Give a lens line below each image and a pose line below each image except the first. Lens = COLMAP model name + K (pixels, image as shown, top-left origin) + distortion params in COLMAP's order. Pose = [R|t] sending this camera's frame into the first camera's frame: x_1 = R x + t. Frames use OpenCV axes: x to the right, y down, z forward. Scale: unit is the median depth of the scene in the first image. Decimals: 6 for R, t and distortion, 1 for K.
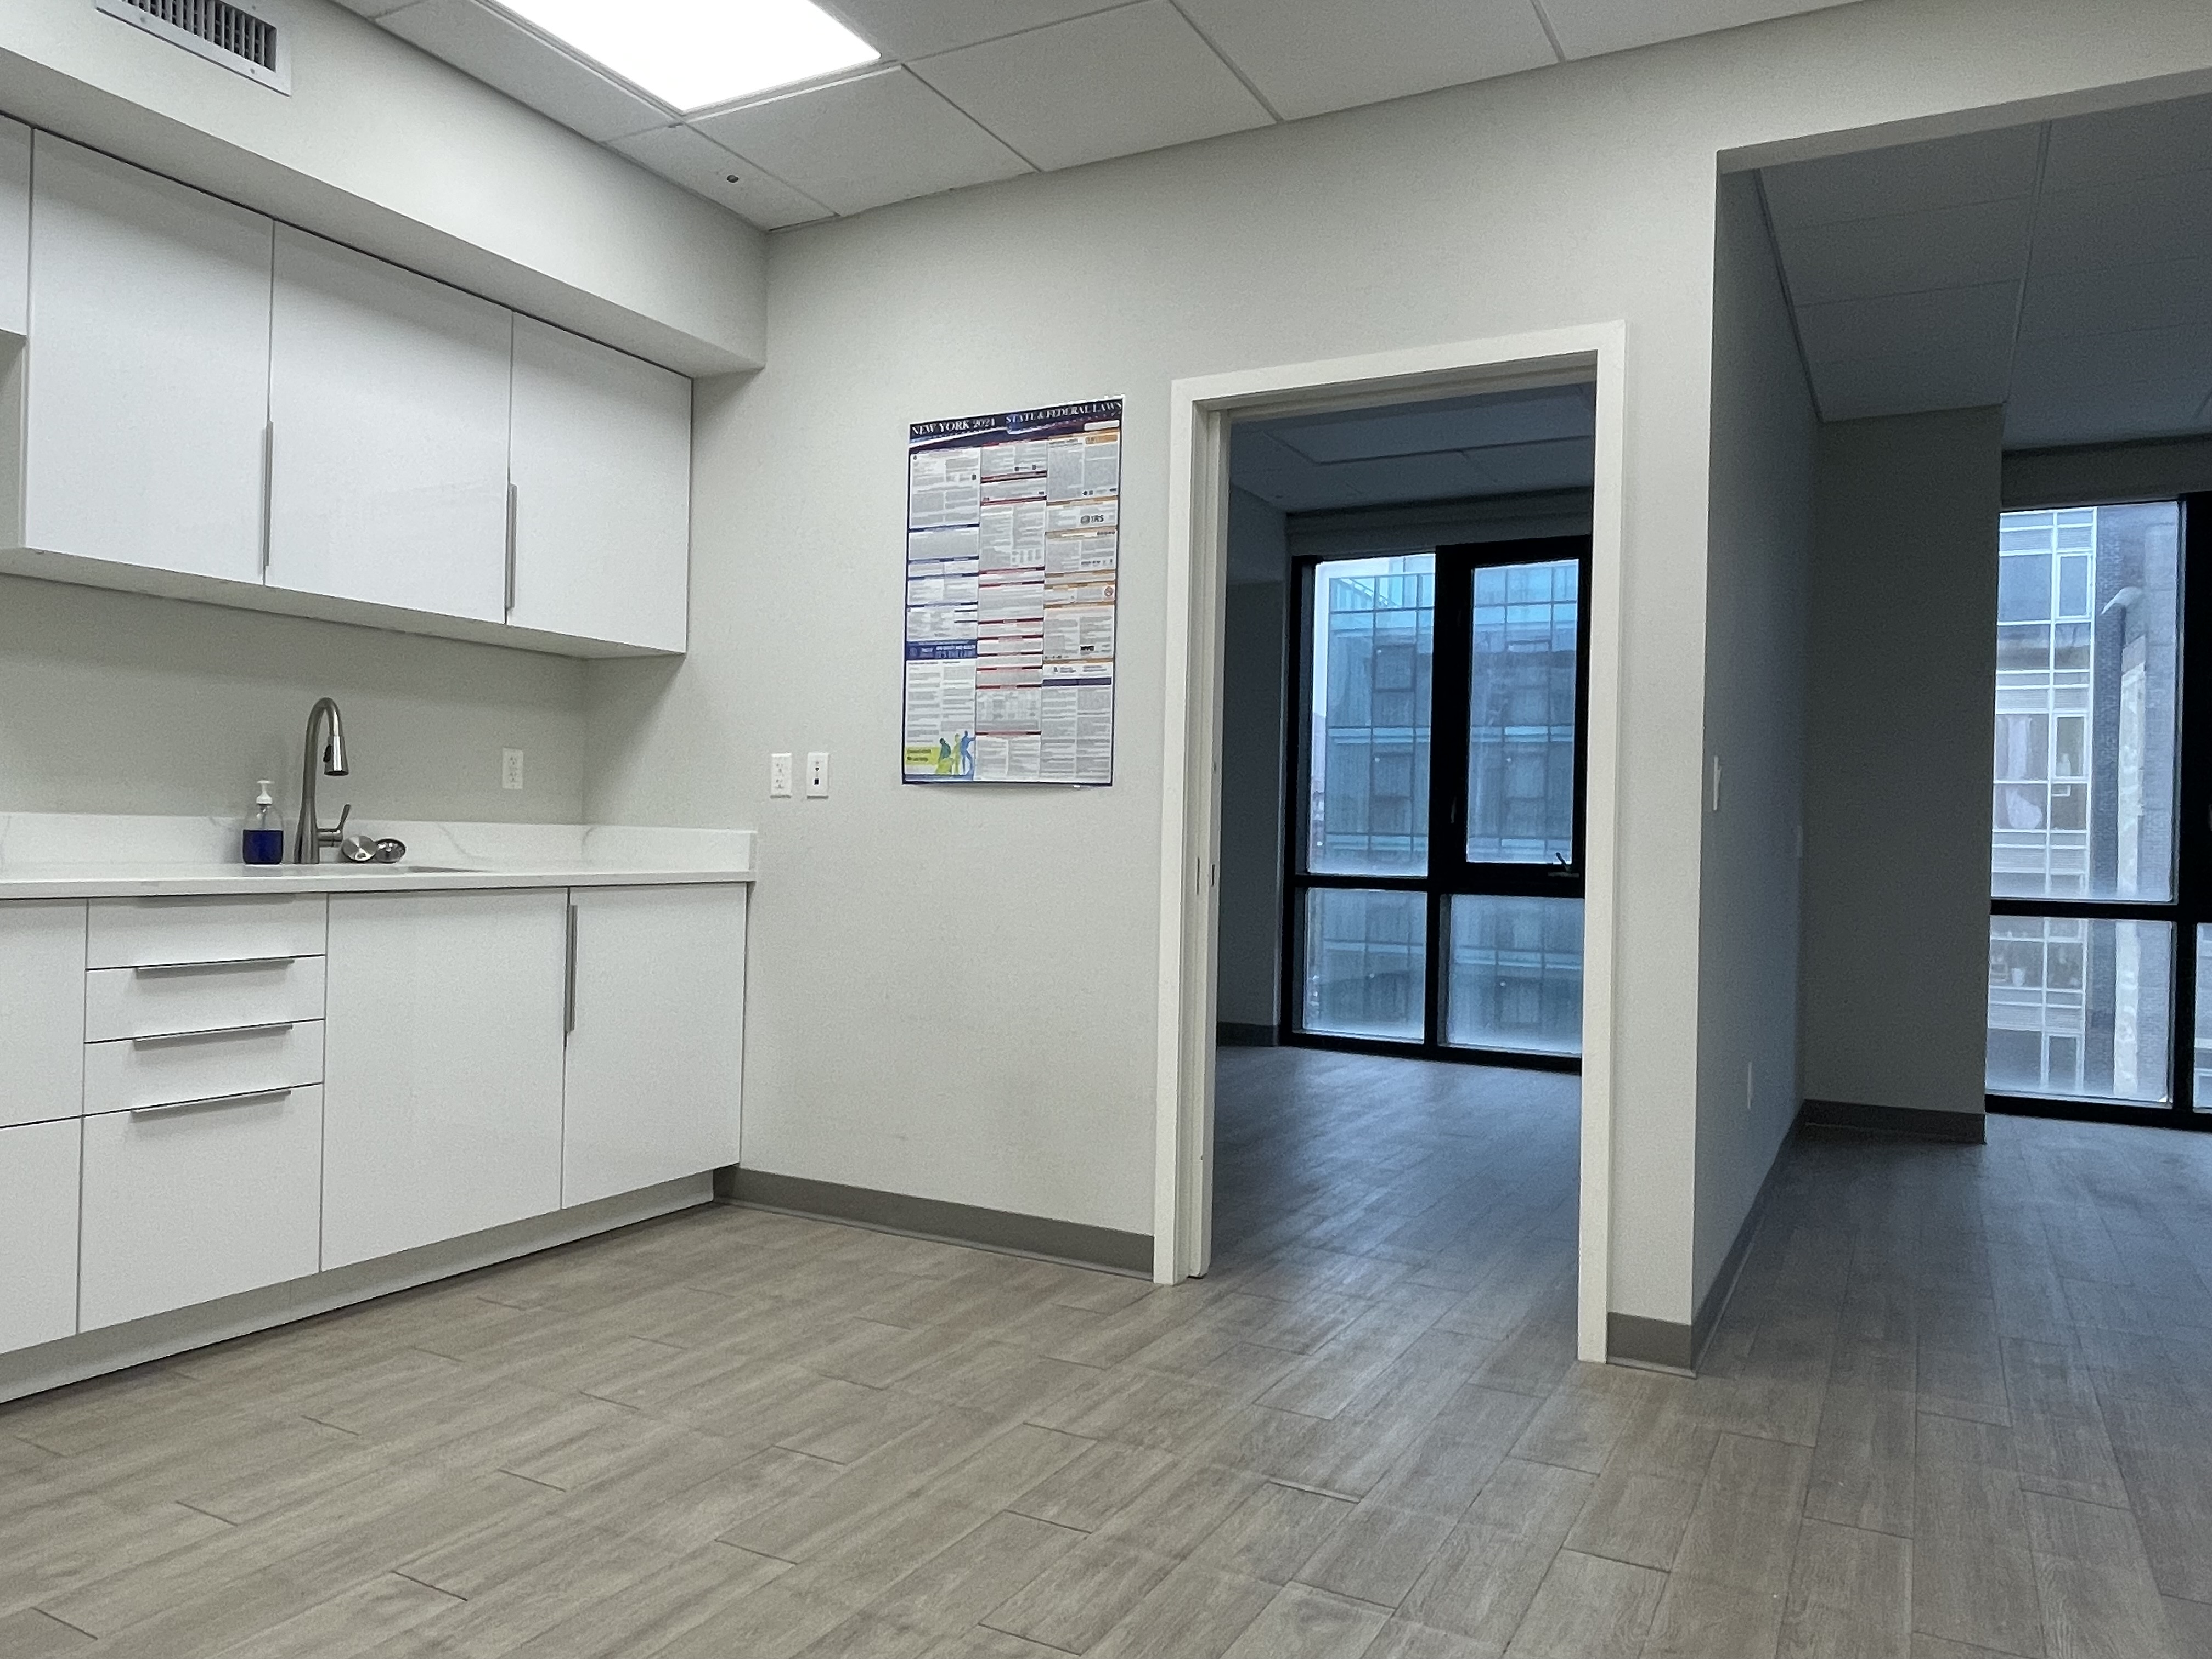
lens RADIAL K [[1529.0, 0, 1104.4], [0, 1529.0, 828.6], [0, 0, 1]] dist [-0.001503, 0.001458]
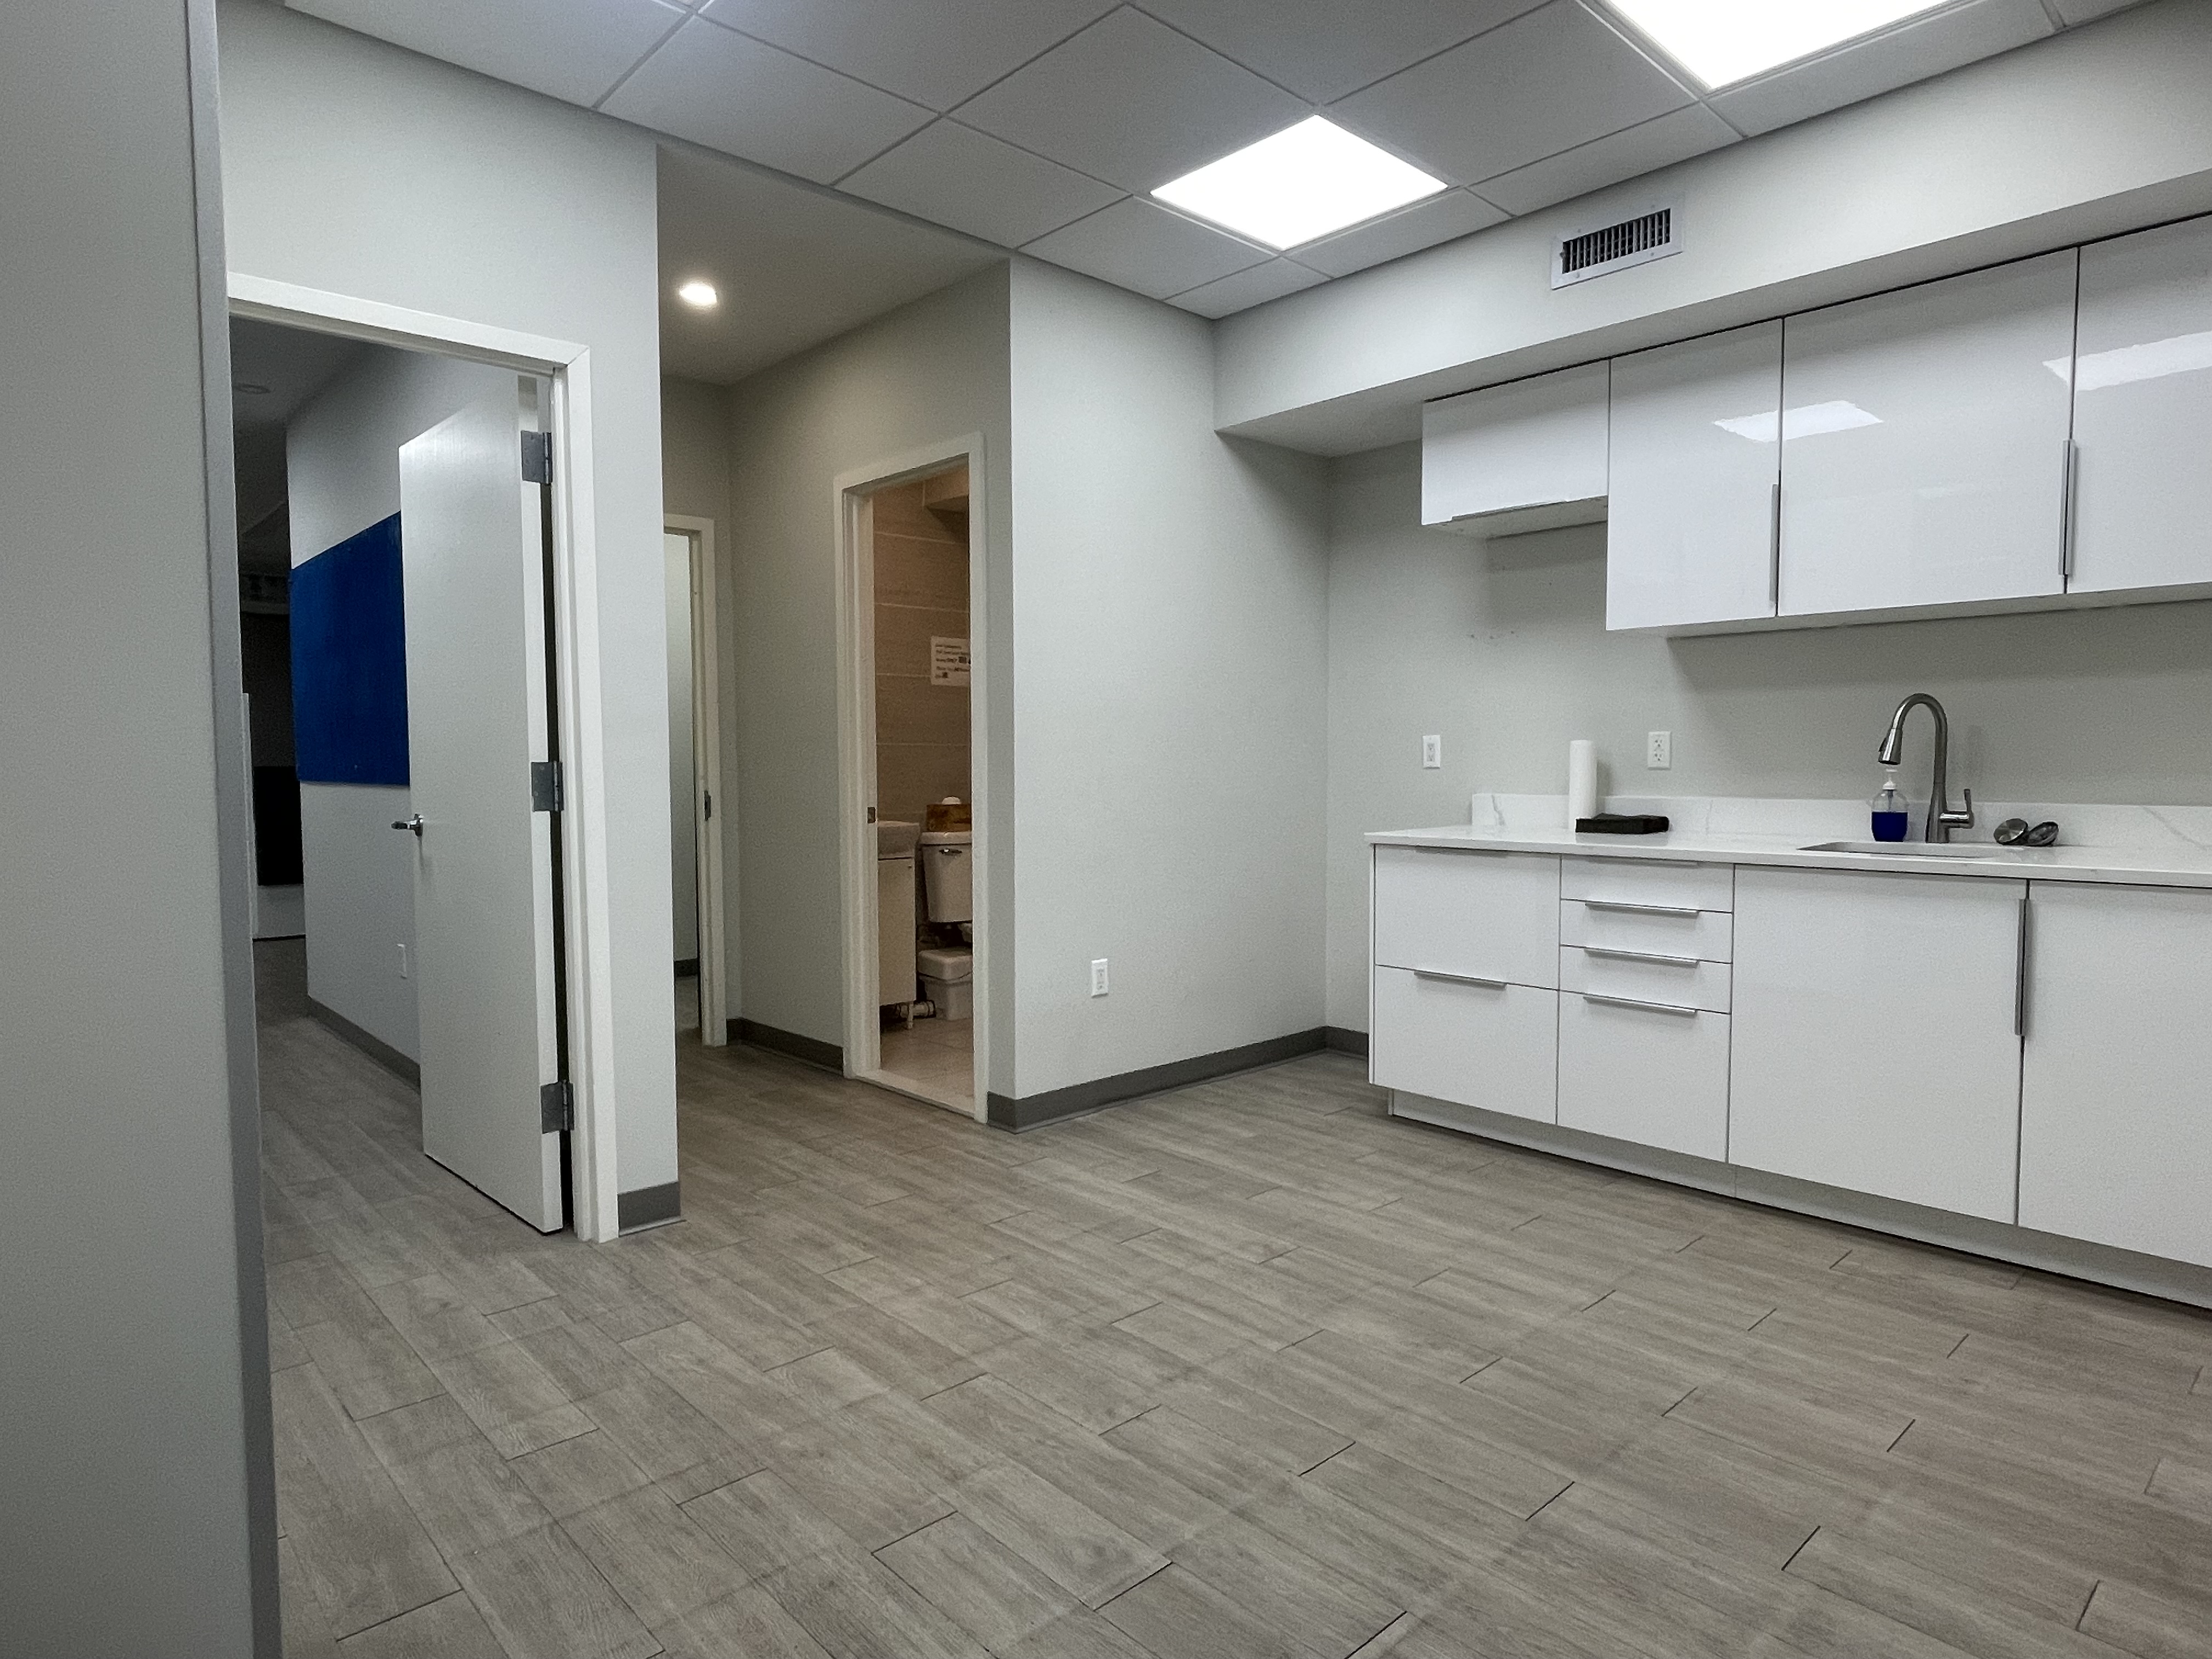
lens RADIAL K [[1280.2, 0, 1105.3], [0, 1280.2, 833.8], [0, 0, 1]] dist [0.000682, -0.000341]
pose [[-0.322433, 0.032789, -0.946024, 0.722243], [0.001868, 0.999420, 0.034002, -0.021403], [0.946590, 0.009196, -0.322307, 0.949752]]
